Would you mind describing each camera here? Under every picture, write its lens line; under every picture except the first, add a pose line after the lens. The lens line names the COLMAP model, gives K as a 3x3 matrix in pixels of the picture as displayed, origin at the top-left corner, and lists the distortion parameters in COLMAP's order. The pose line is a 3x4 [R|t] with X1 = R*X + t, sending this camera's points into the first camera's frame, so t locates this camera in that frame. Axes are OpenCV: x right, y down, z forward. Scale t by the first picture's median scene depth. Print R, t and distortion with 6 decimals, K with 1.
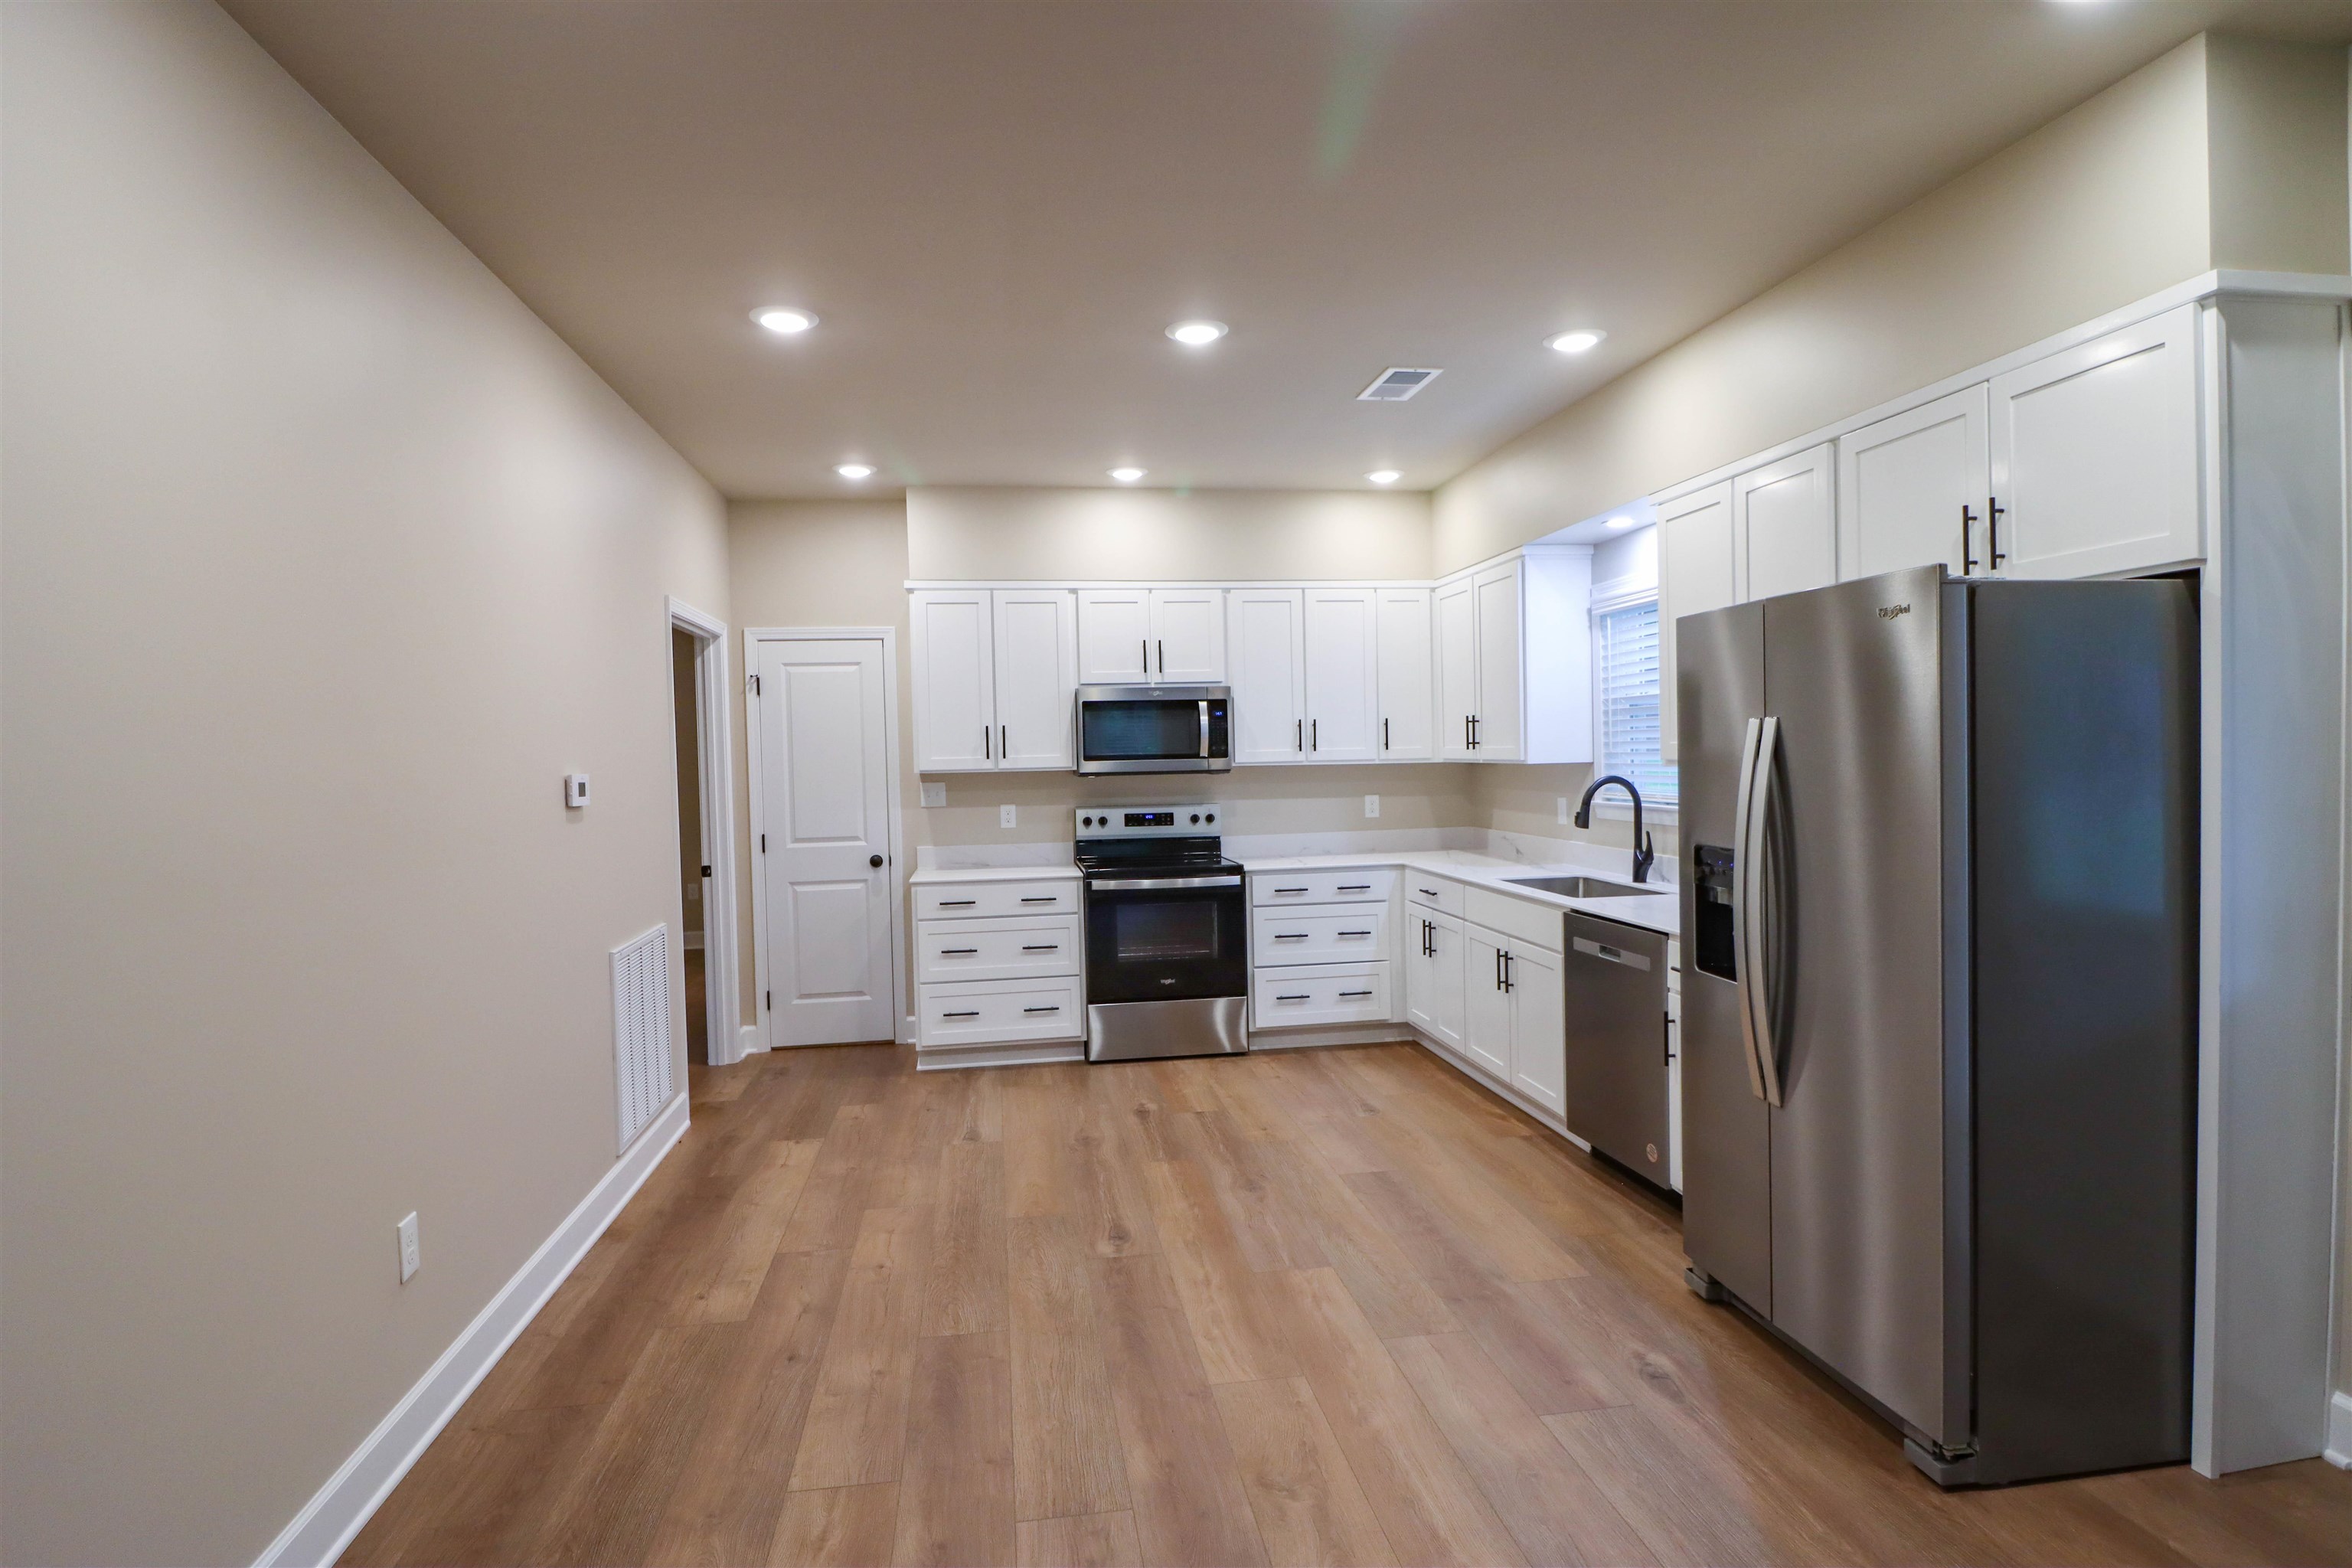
lens RADIAL K [[1200.2, 0, 1176.0], [0, 1200.2, 784.0], [0, 0, 1]] dist [0.000576, -0.009828]
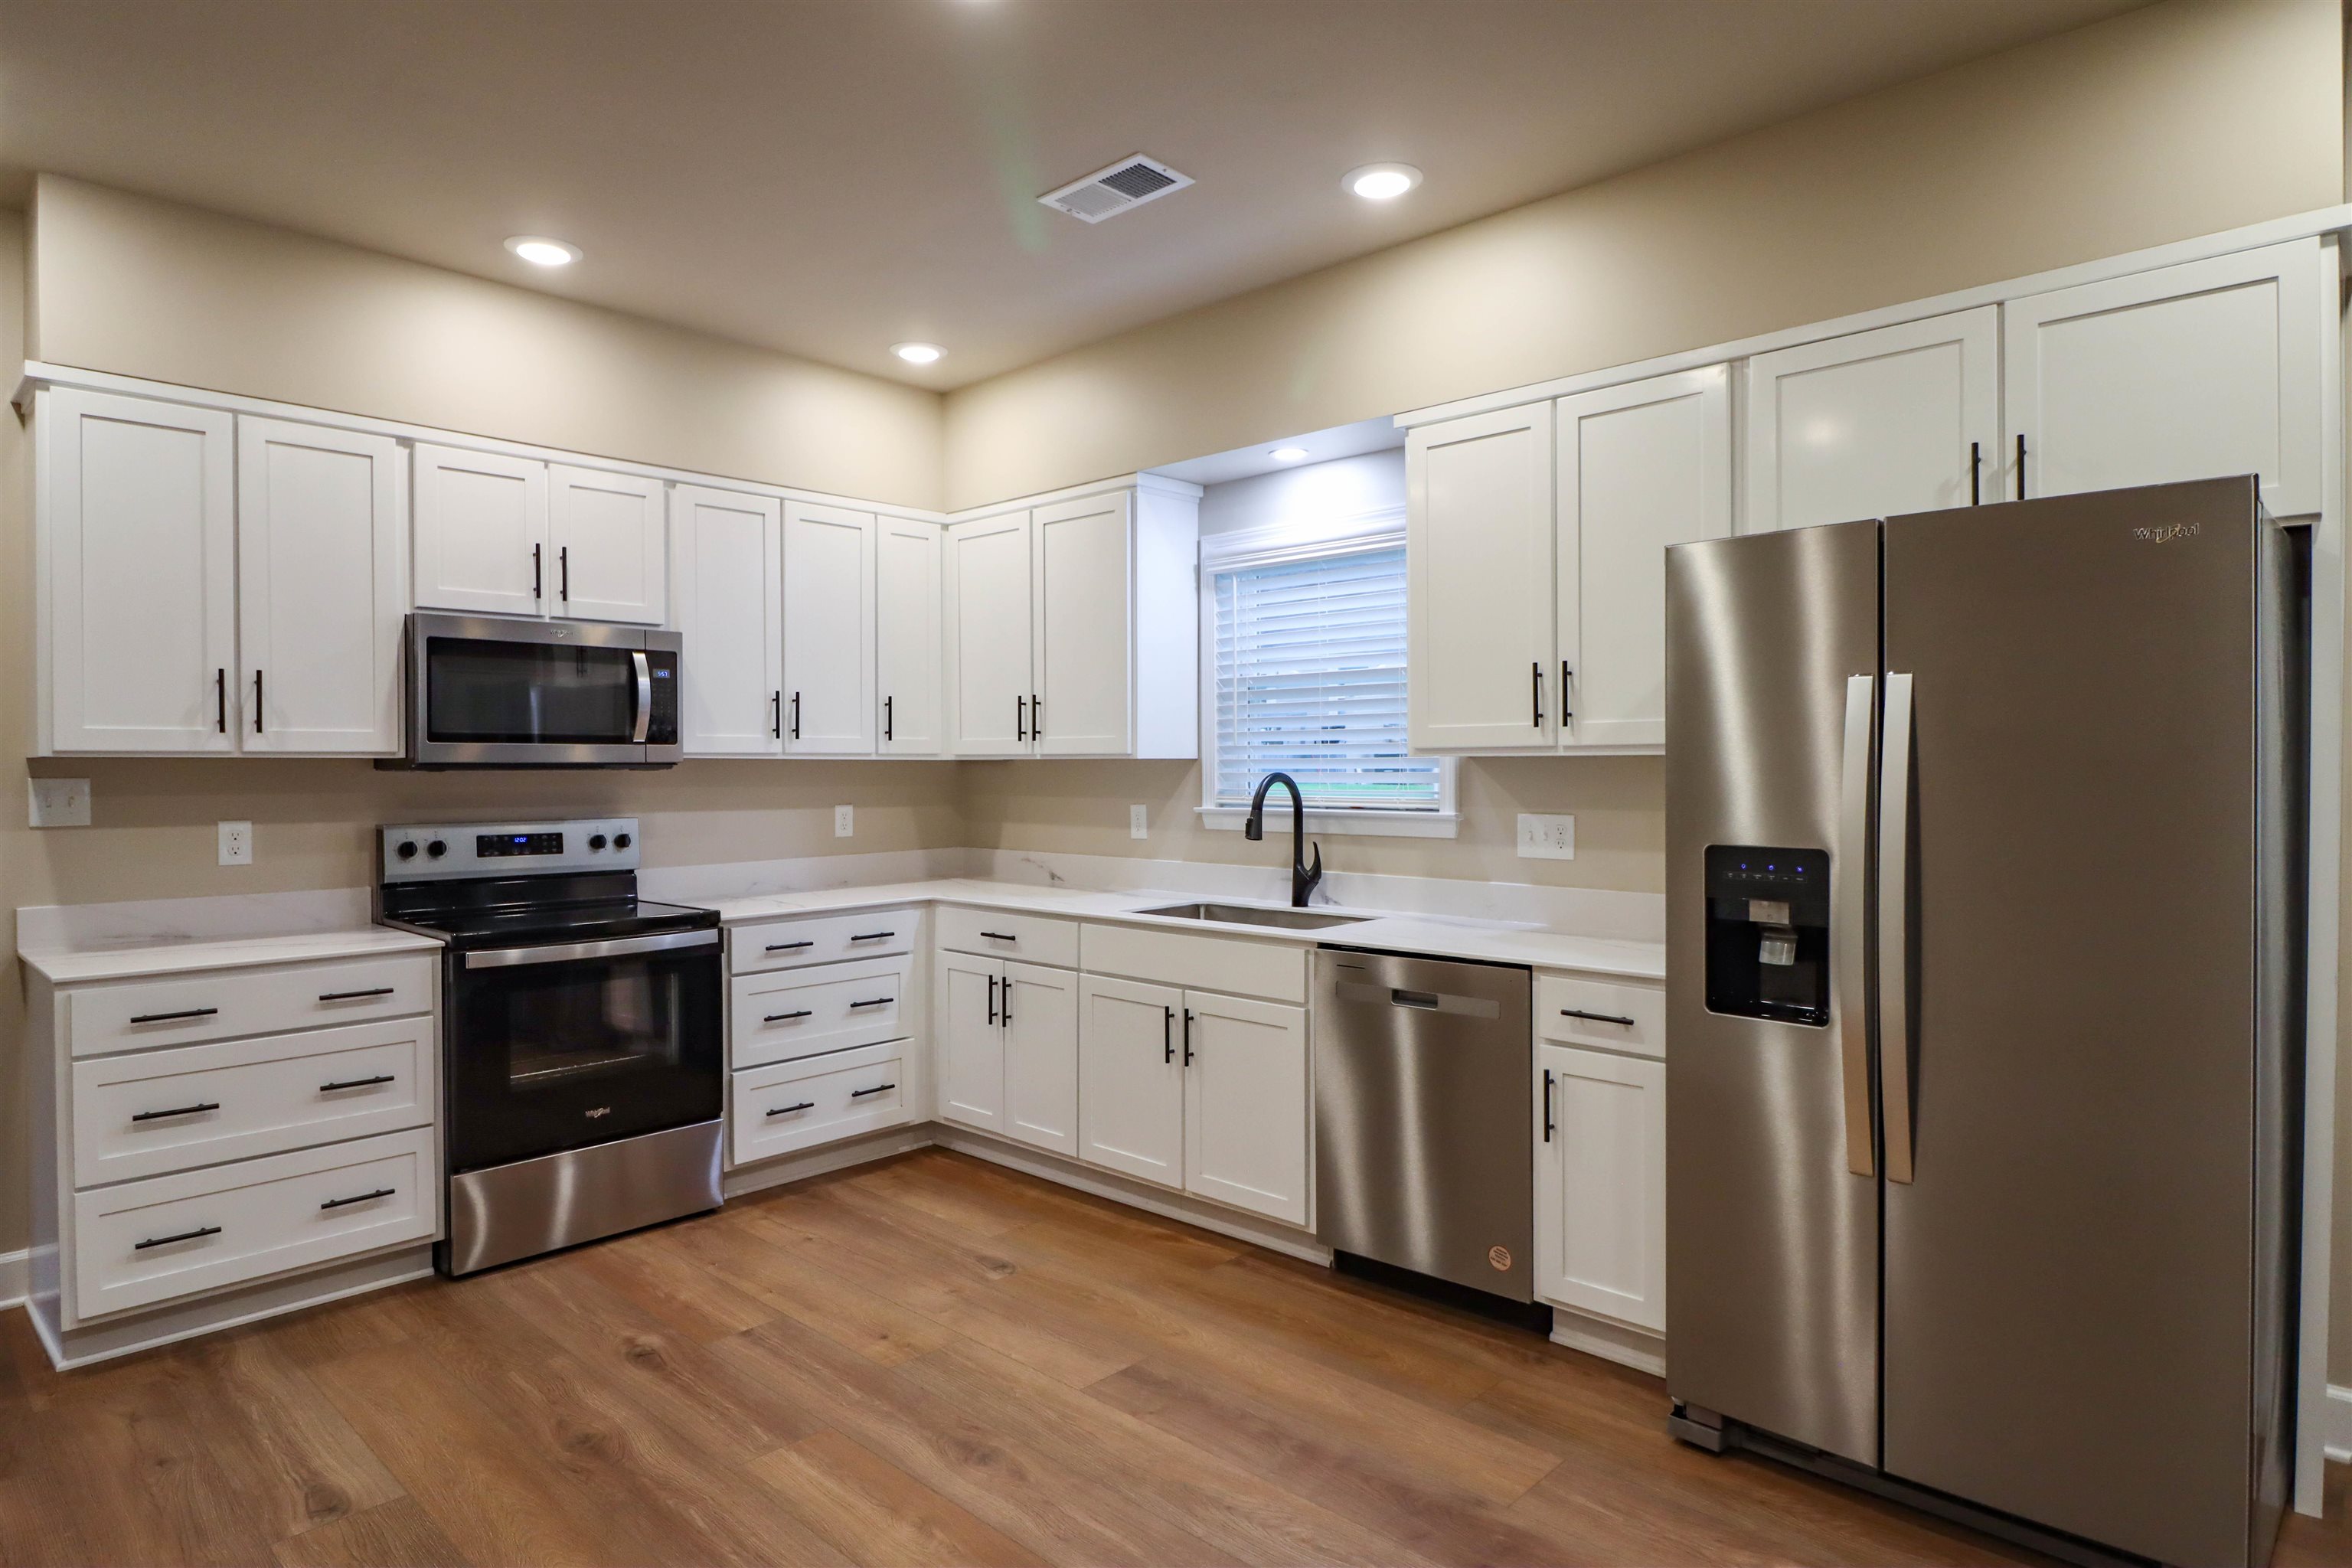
lens RADIAL K [[1311.5, 0, 1176.0], [0, 1311.5, 779.8], [0, 0, 1]] dist [-0.003879, -0.003933]
pose [[0.788682, 0.011866, 0.614687, -0.181473], [0.003274, 0.999719, -0.023499, 0.014701], [-0.614792, 0.020546, 0.788421, 0.301027]]
